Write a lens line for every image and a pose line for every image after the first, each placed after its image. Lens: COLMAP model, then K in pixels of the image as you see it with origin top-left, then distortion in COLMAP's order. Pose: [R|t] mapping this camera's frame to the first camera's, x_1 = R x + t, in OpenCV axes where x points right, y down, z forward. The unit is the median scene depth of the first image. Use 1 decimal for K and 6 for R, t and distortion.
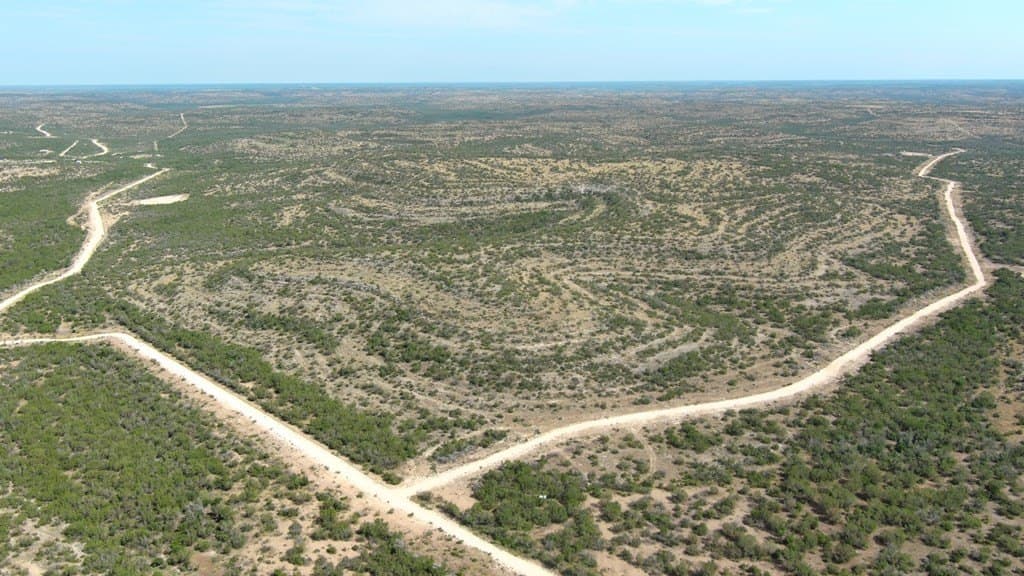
lens RADIAL K [[799.4, 0, 508.8], [0, 799.4, 293.2], [0, 0, 1]] dist [0.034245, -0.046701]
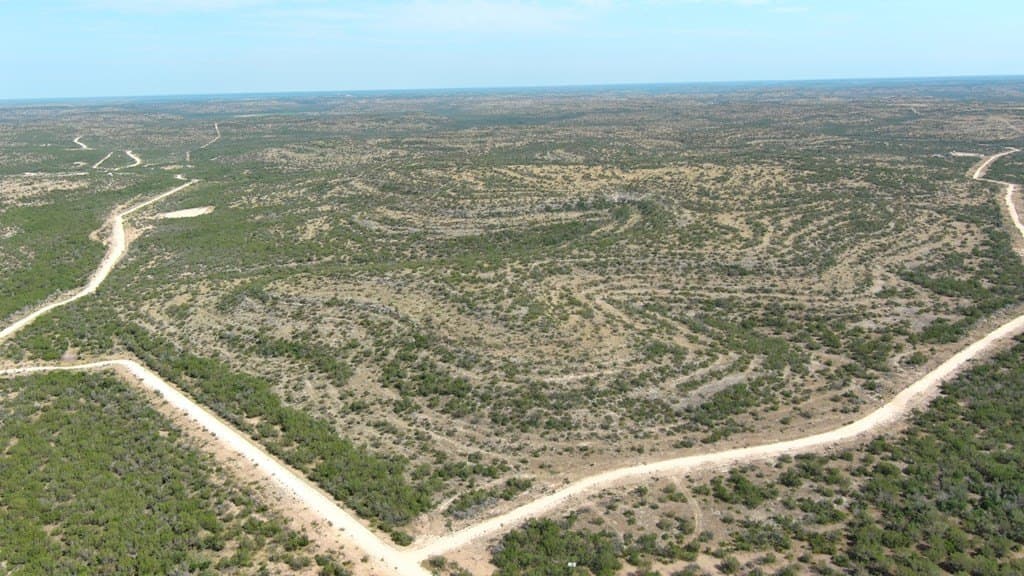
lens RADIAL K [[799.4, 0, 509.5], [0, 799.4, 293.4], [0, 0, 1]] dist [0.034245, -0.046701]
pose [[0.999095, -0.006690, -0.042009, 0.005427], [0.006495, 0.999967, -0.004791, -0.014990], [0.042040, 0.004514, 0.999106, 0.050666]]
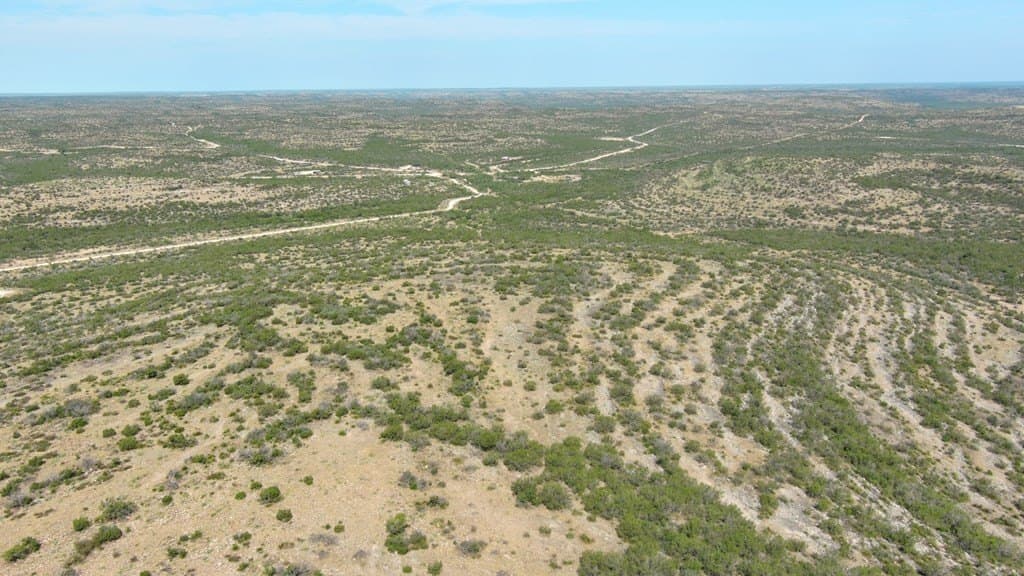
lens RADIAL K [[799.4, 0, 511.6], [0, 799.4, 287.1], [0, 0, 1]] dist [0.034245, -0.046701]
pose [[0.562854, 0.203496, -0.801115, 0.161941], [-0.207666, 0.972947, 0.101241, -0.353374], [0.800044, 0.109380, 0.589886, 1.478337]]
